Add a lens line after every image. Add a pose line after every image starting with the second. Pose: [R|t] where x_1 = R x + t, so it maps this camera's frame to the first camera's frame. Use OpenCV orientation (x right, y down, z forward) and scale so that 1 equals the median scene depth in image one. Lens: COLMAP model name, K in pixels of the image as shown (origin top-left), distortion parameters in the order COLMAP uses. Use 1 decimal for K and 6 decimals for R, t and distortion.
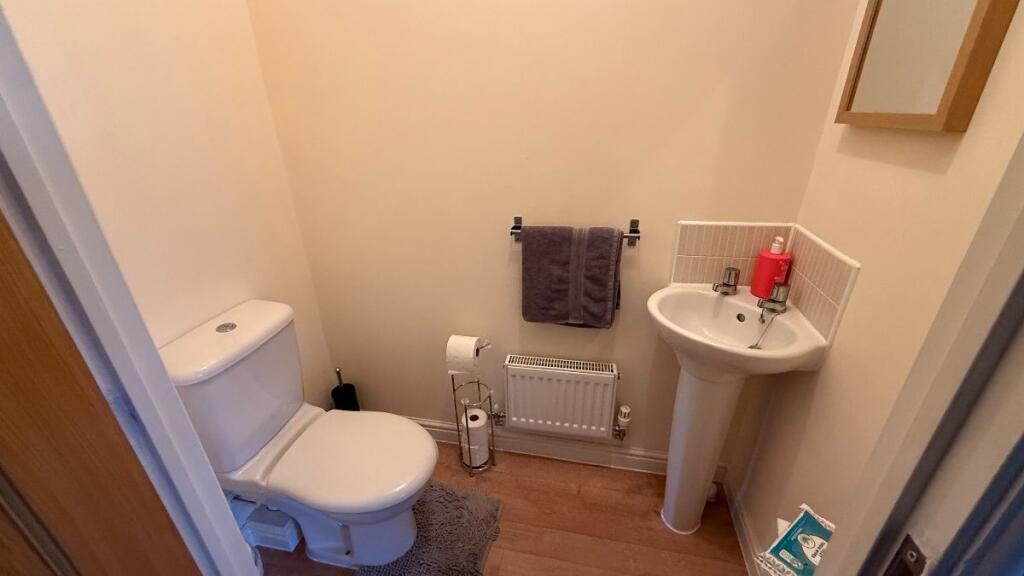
lens RADIAL K [[409.5, 0, 504.1], [0, 409.5, 289.2], [0, 0, 1]] dist [-0.000086, 0.000032]
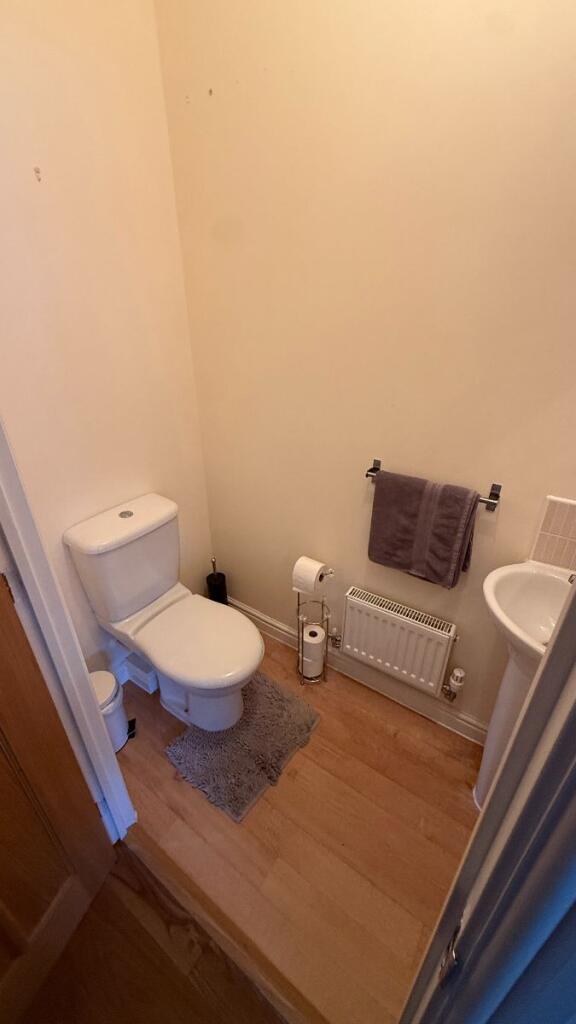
lens RADIAL K [[409.5, 0, 288.0], [0, 409.5, 512.0], [0, 0, 1]] dist [-0.000086, 0.000032]
pose [[0.923227, 0.194549, -0.331363, 0.184888], [-0.171570, 0.980330, 0.097551, -0.108562], [0.343824, -0.033210, 0.938447, -0.025123]]
